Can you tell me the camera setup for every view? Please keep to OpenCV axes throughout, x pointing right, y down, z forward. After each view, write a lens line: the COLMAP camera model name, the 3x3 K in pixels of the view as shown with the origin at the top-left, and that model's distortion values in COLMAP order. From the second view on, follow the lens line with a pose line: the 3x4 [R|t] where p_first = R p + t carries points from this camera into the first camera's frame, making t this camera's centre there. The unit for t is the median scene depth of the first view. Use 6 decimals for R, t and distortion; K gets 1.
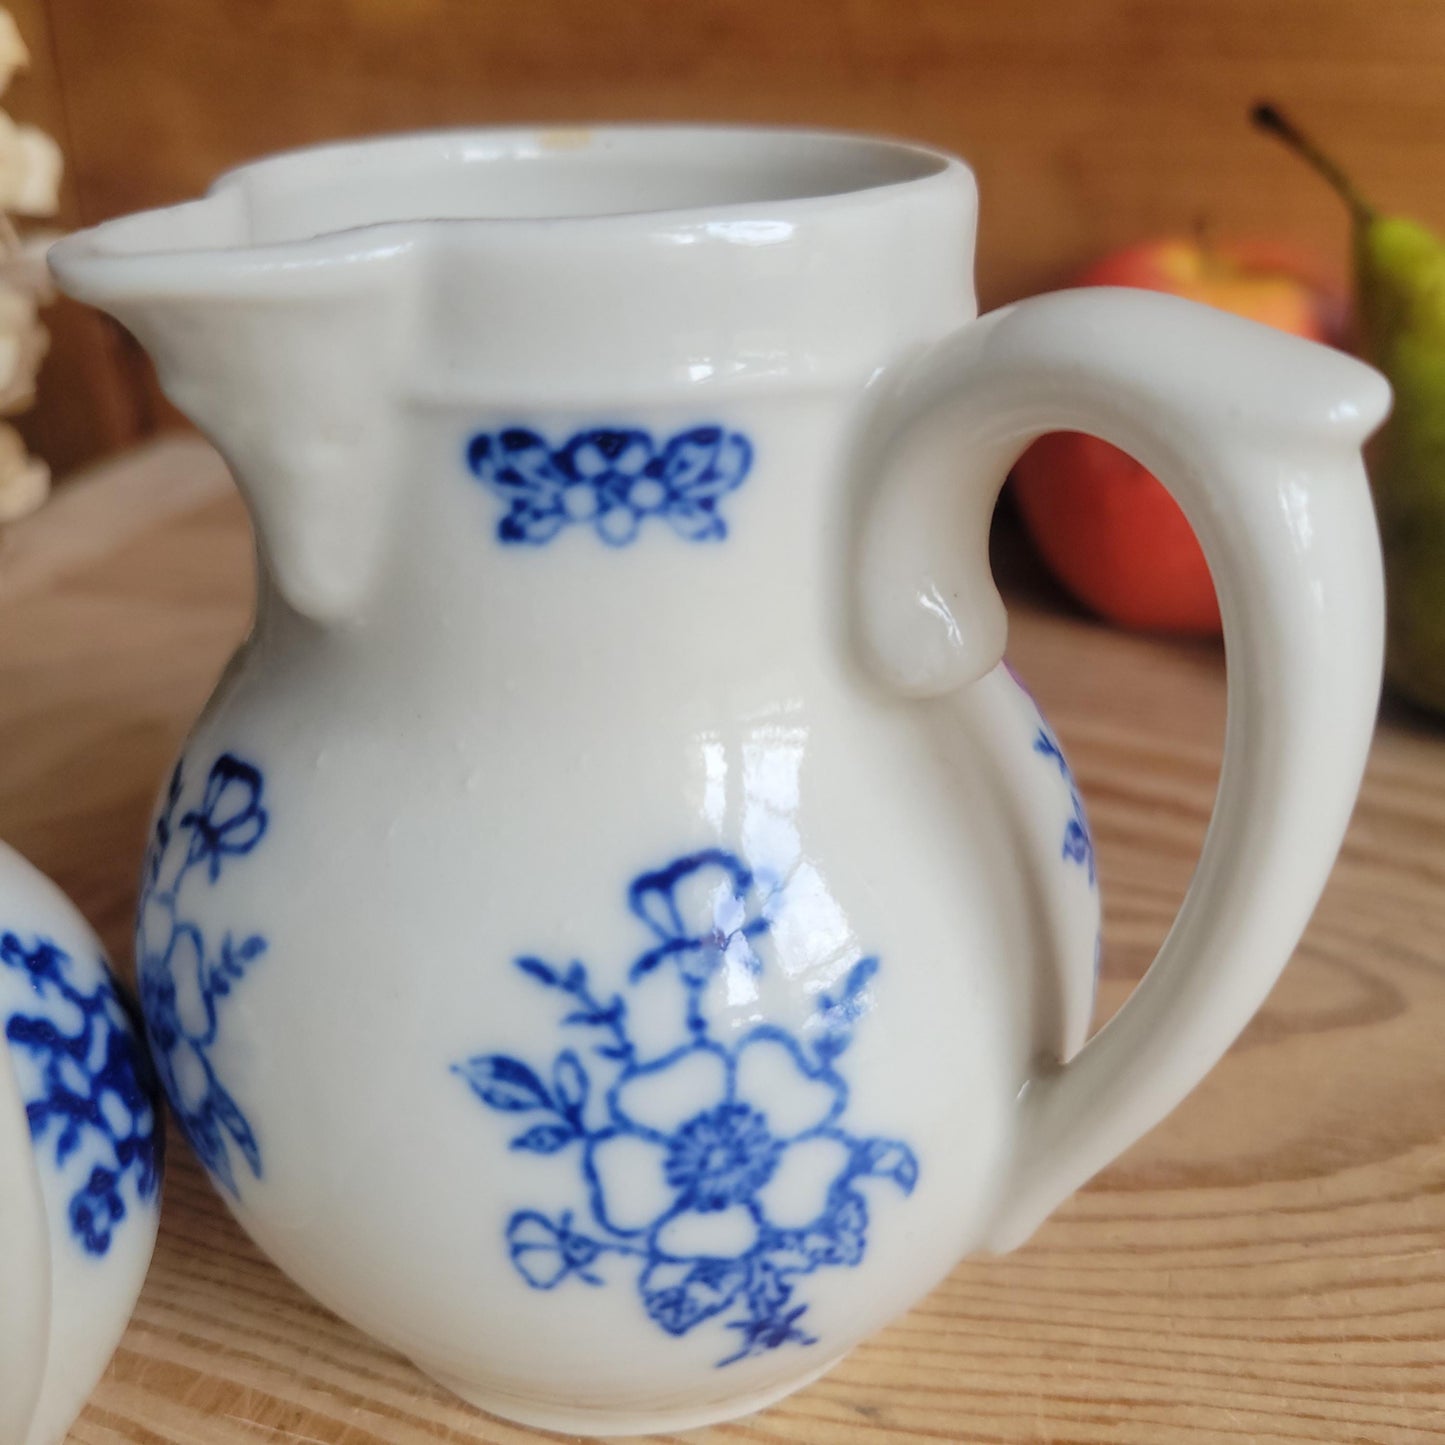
lens RADIAL K [[1476.2, 0, 718.6], [0, 1476.2, 734.0], [0, 0, 1]] dist [-0.002226, 0.004142]
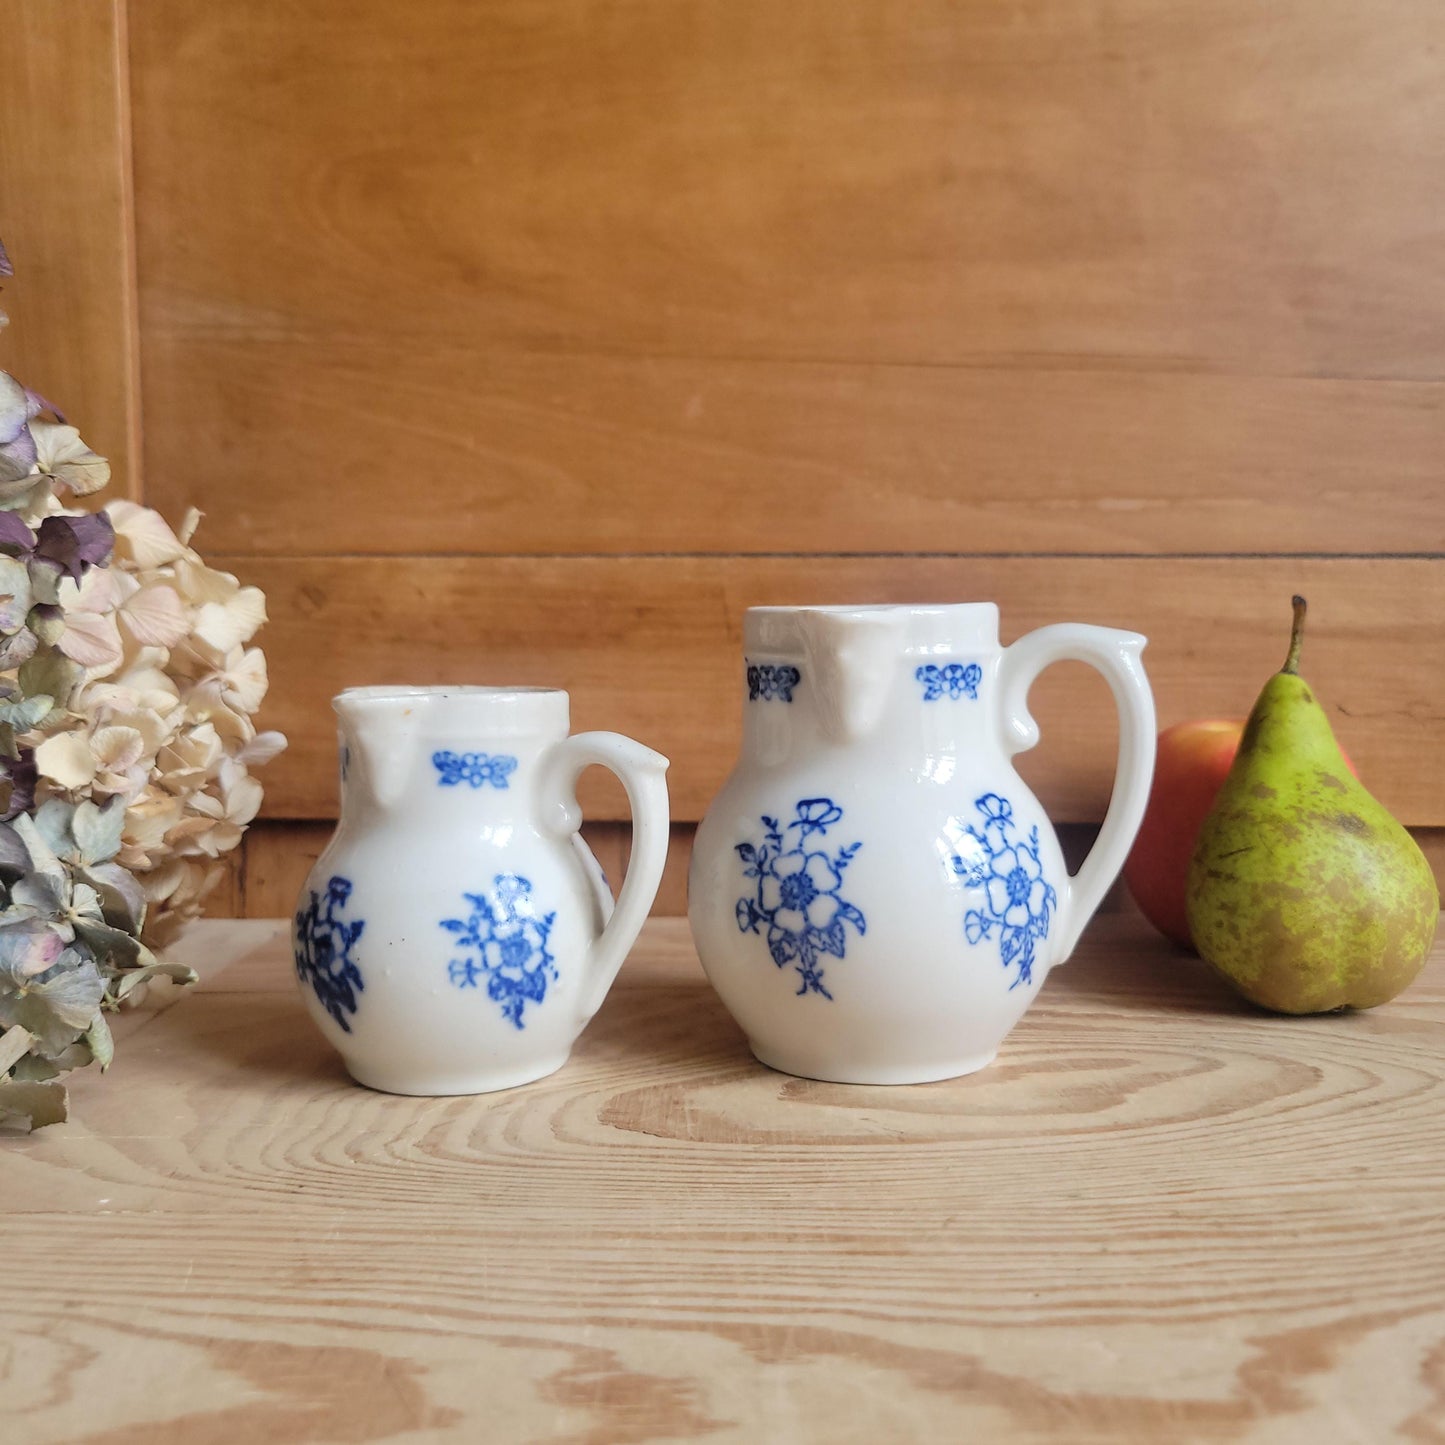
lens RADIAL K [[1476.2, 0, 718.6], [0, 1476.2, 734.0], [0, 0, 1]] dist [-0.002226, 0.004142]
pose [[0.892297, -0.046538, 0.449044, -1.979857], [0.208455, 0.924759, -0.318382, 0.865237], [-0.400441, 0.377696, 0.834861, -1.489989]]
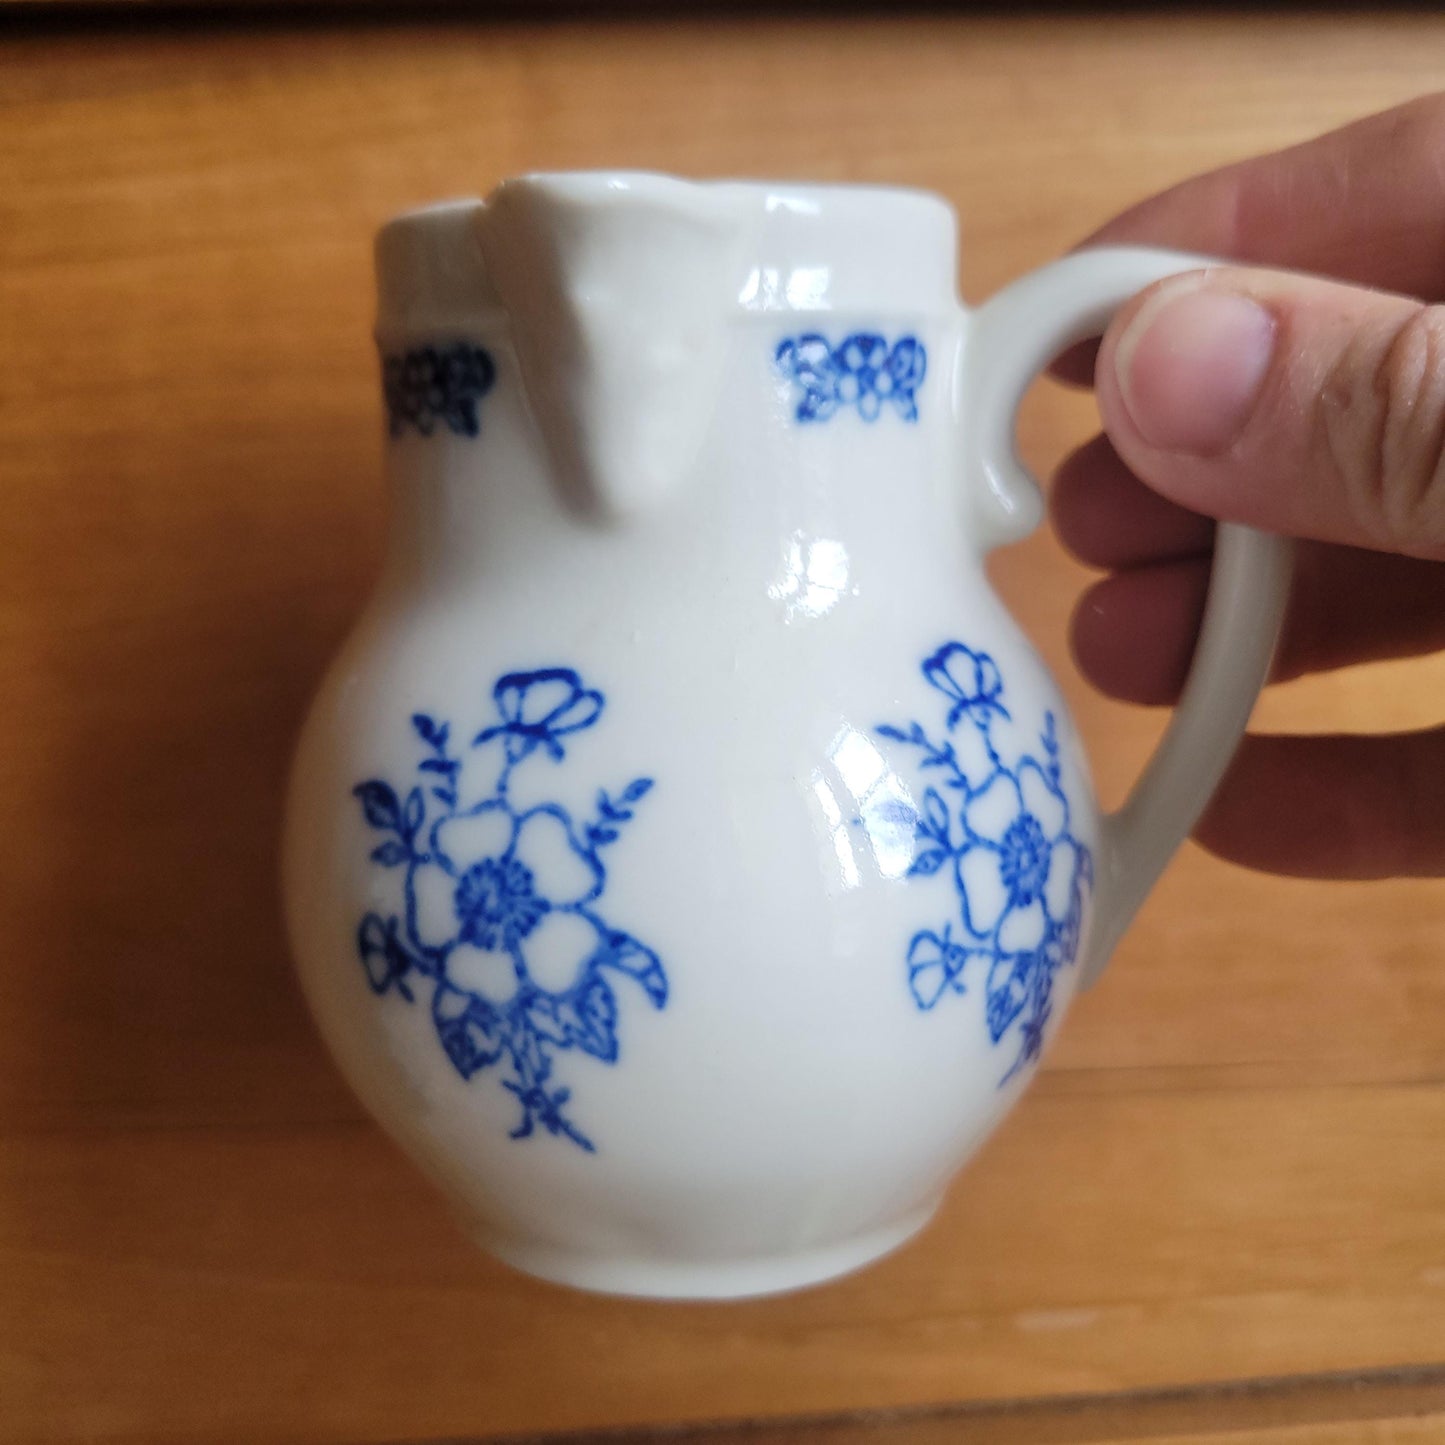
lens RADIAL K [[1476.2, 0, 718.6], [0, 1476.2, 734.0], [0, 0, 1]] dist [-0.002226, 0.004142]
pose [[0.835015, -0.132040, 0.534149, -0.938480], [0.264356, 0.947669, -0.178997, 0.351565], [-0.482561, 0.290671, 0.826223, 0.005800]]
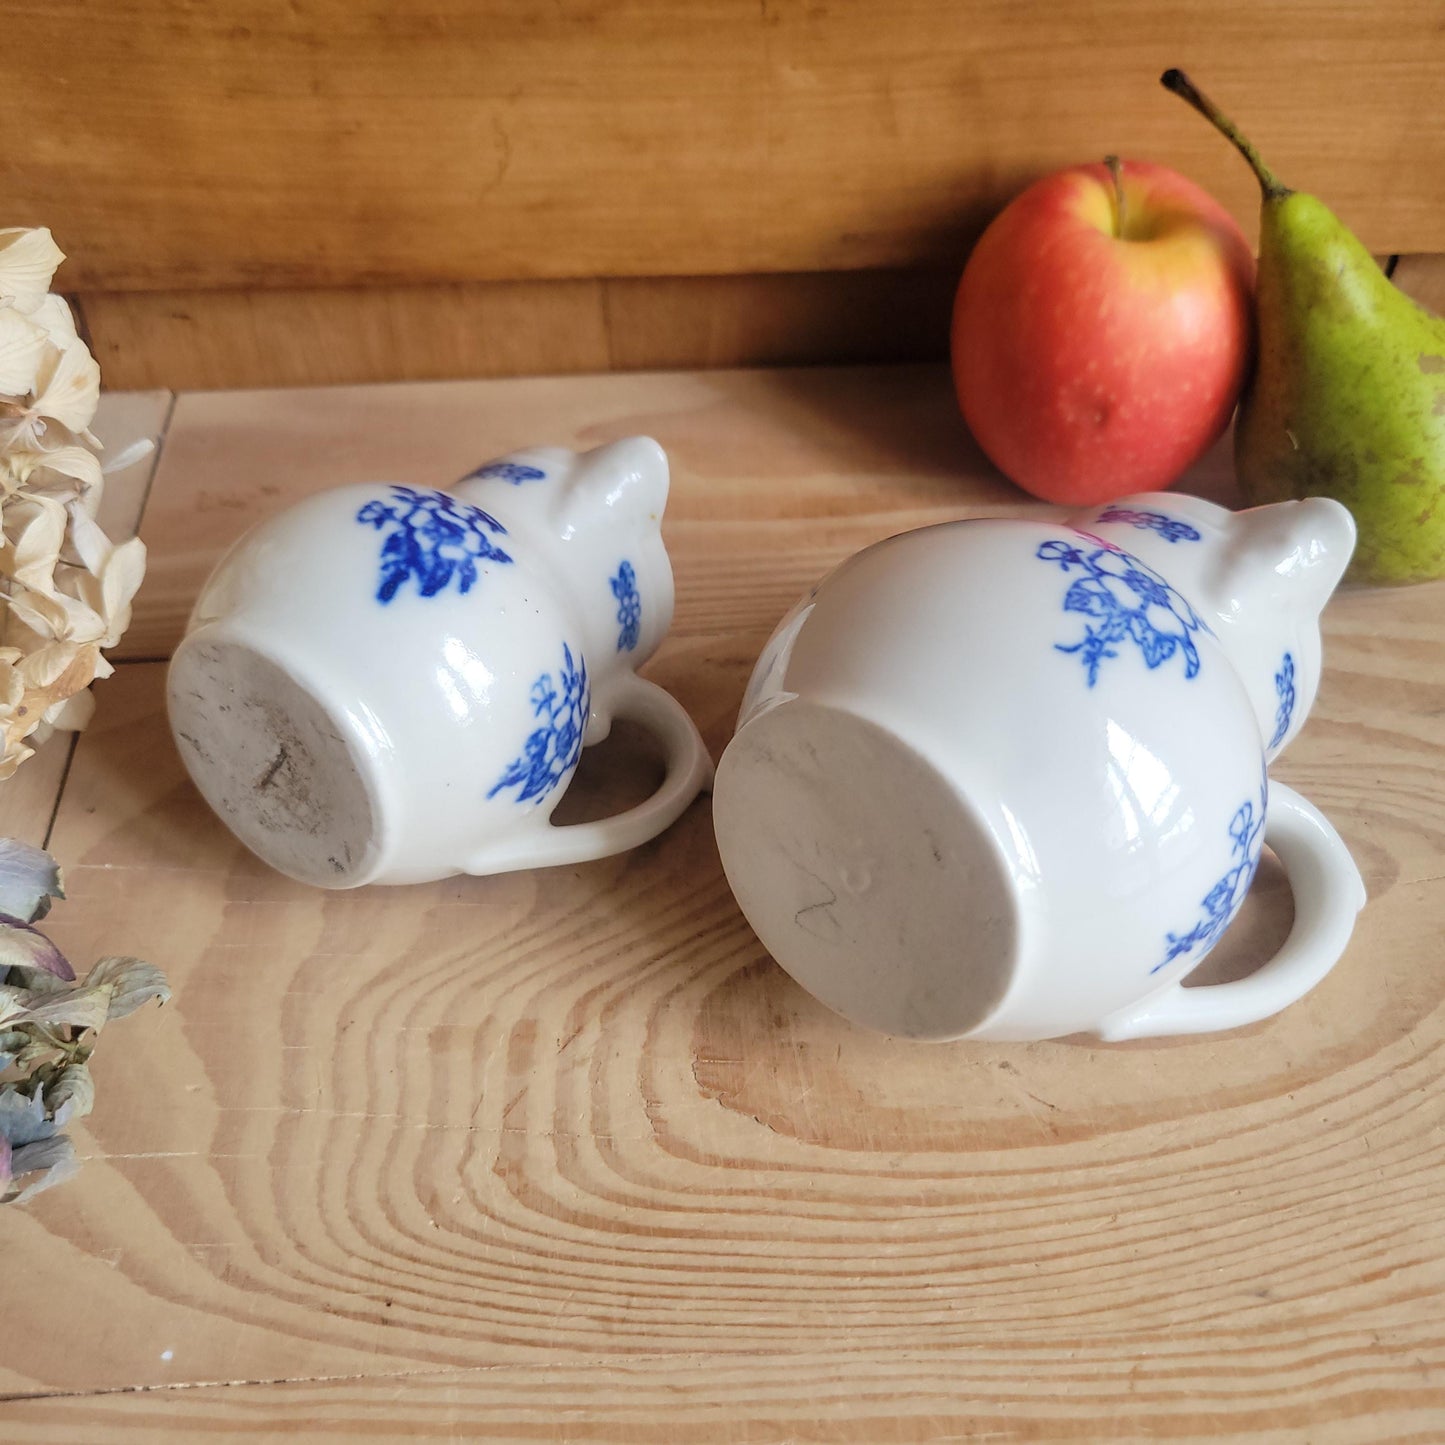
lens RADIAL K [[1476.2, 0, 718.6], [0, 1476.2, 734.0], [0, 0, 1]] dist [-0.002226, 0.004142]
pose [[0.852661, -0.395899, 0.340931, -1.480681], [0.226268, 0.867987, 0.442041, -1.098115], [-0.470927, -0.299770, 0.829678, -0.538484]]
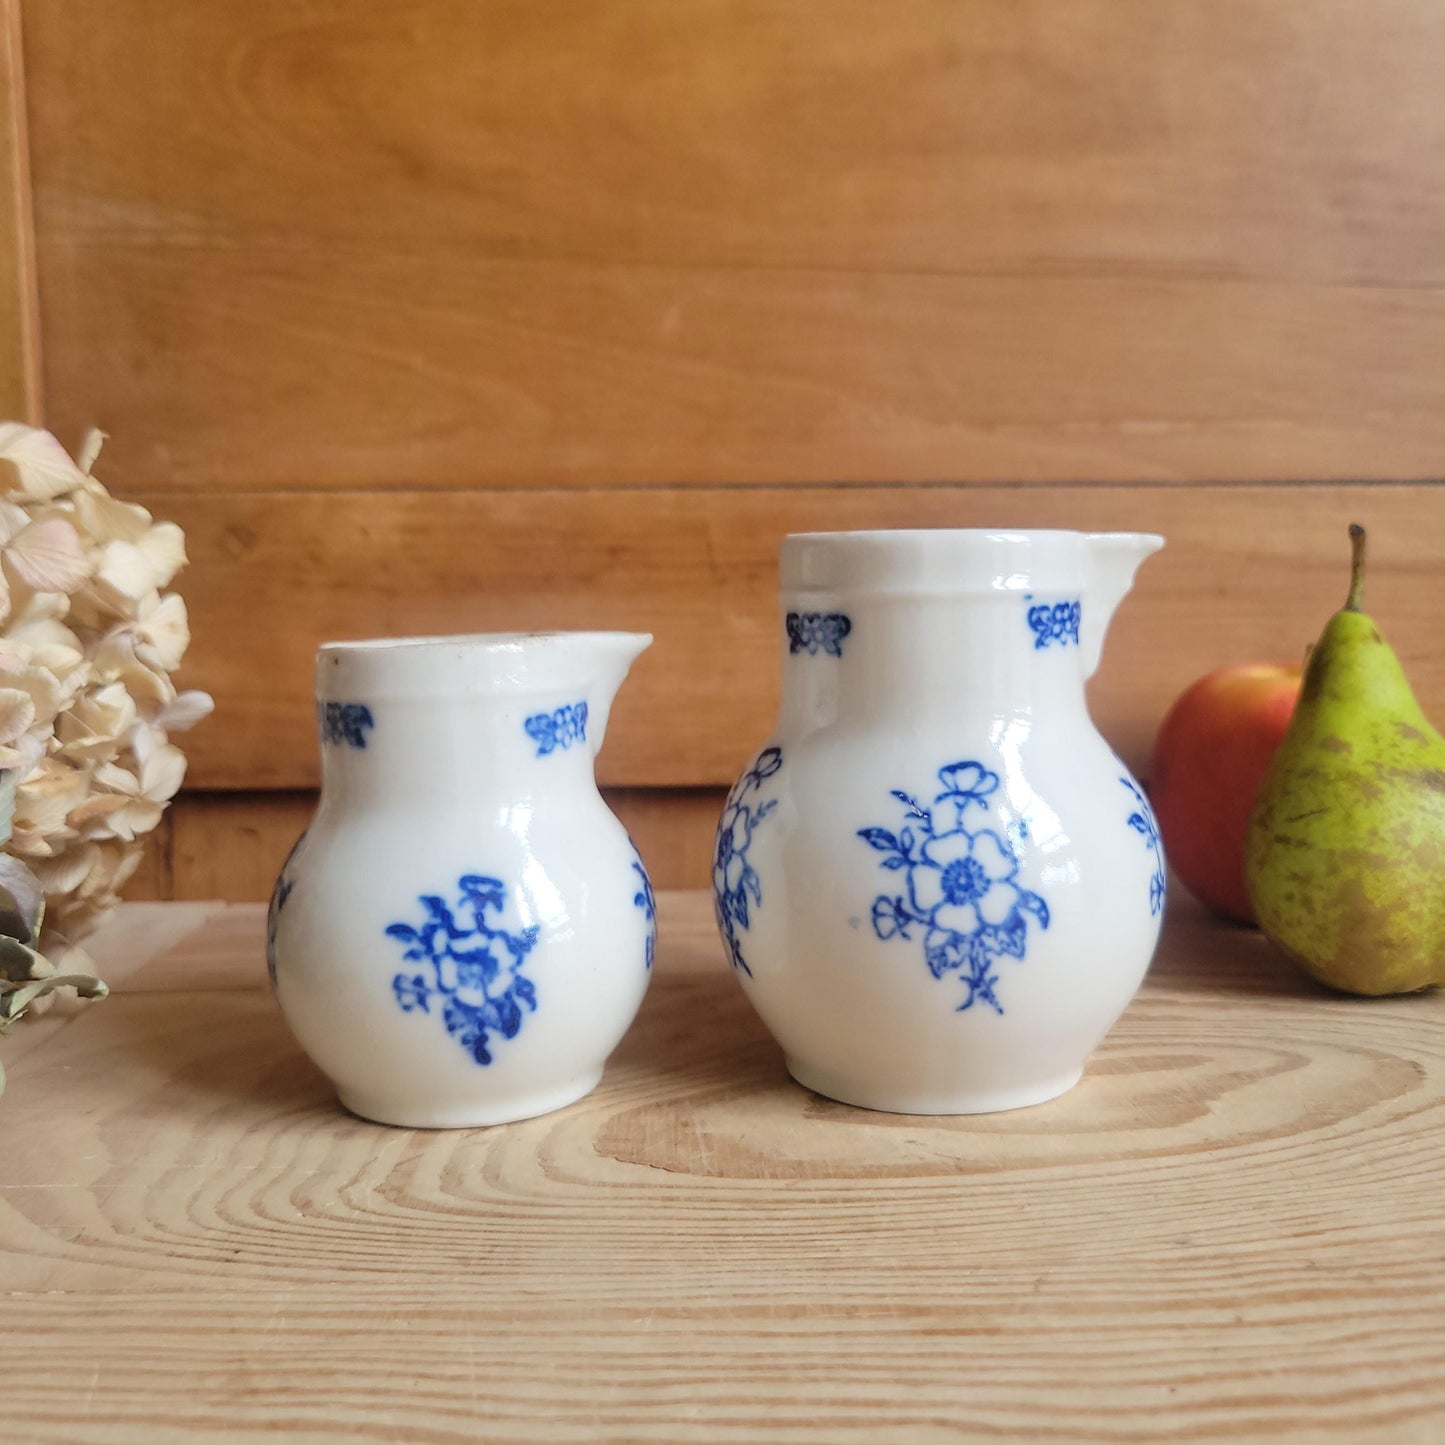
lens RADIAL K [[1490.3, 0, 722.5], [0, 1490.3, 722.5], [0, 0, 1]] dist [-0.005456, -0.000690]
pose [[0.873530, -0.069959, 0.481717, -1.867893], [0.232544, 0.929363, -0.286717, 0.682515], [-0.427632, 0.362477, 0.828095, -1.044713]]
